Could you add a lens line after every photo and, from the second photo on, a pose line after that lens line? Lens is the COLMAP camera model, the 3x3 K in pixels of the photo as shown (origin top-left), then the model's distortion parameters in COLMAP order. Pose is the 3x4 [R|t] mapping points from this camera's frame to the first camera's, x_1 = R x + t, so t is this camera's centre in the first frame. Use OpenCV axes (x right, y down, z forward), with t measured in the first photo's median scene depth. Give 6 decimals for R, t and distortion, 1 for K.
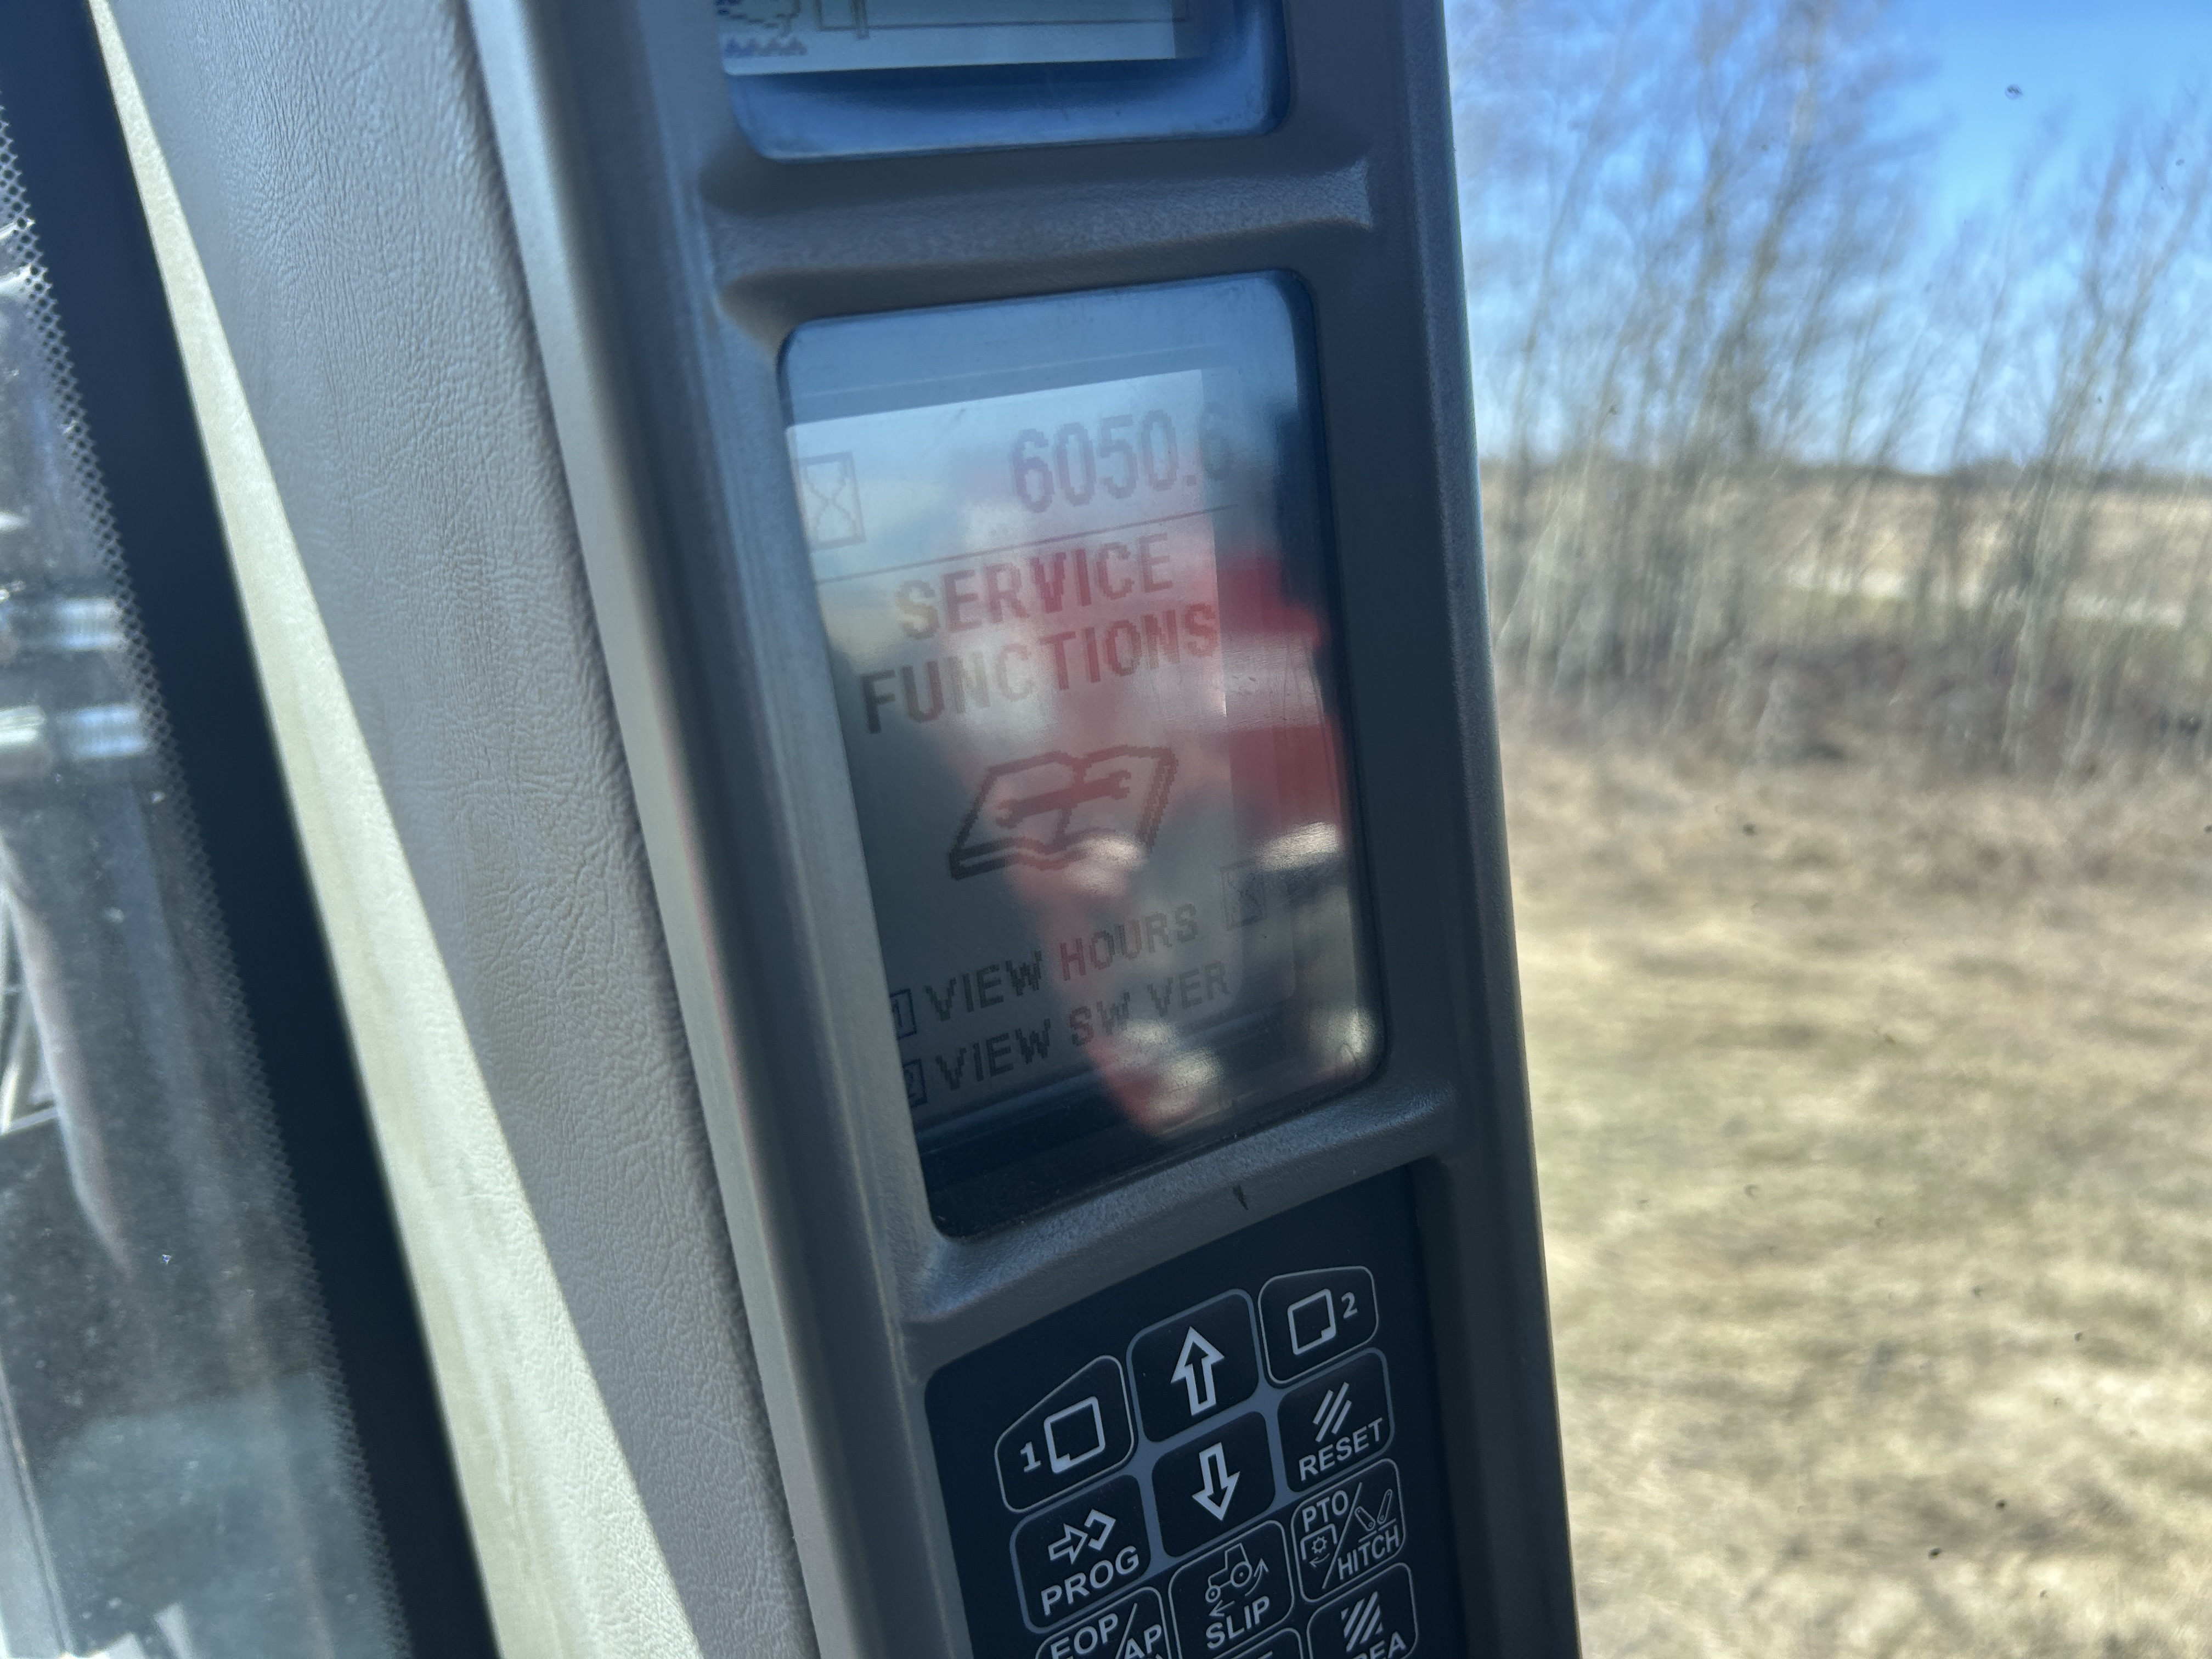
lens RADIAL K [[1663.0, 0, 1106.4], [0, 1663.0, 818.8], [0, 0, 1]] dist [0.051297, -0.071139]
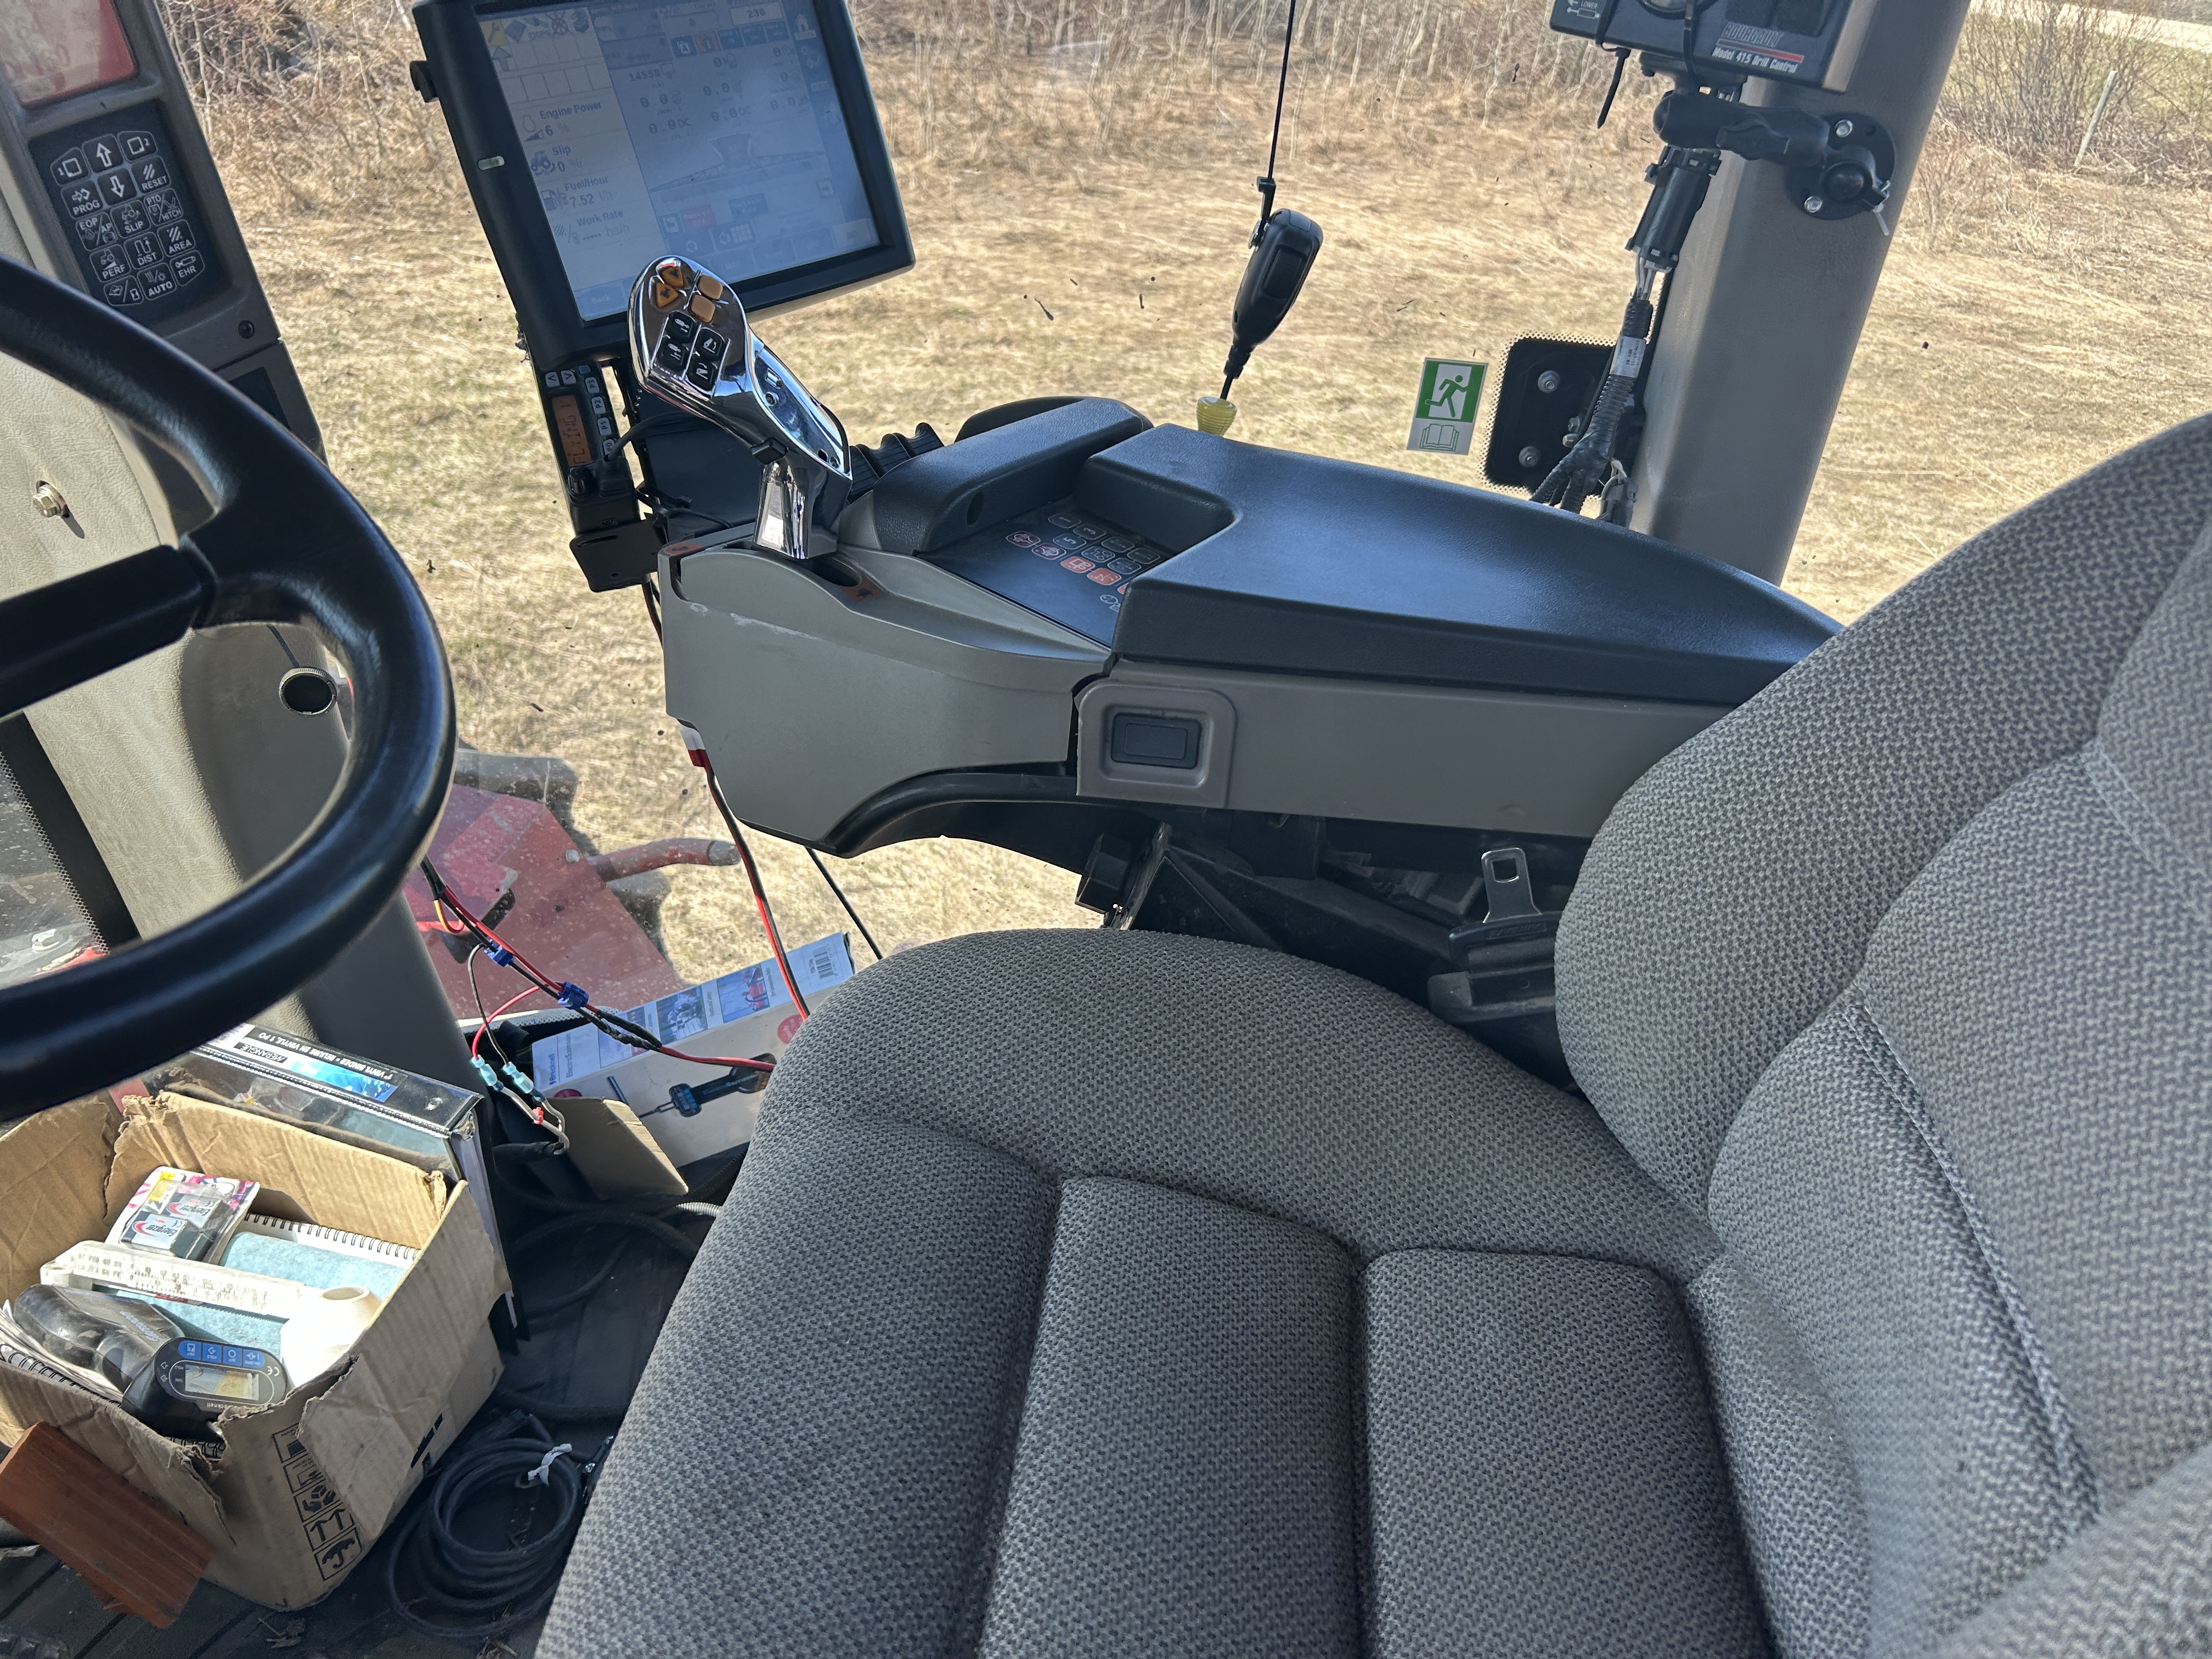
lens RADIAL K [[1663.0, 0, 1106.4], [0, 1663.0, 818.8], [0, 0, 1]] dist [0.051297, -0.071139]
pose [[0.884351, -0.212702, 0.415549, 0.005171], [0.038103, 0.920084, 0.389864, 0.009556], [-0.465264, -0.328943, 0.821782, -0.118952]]
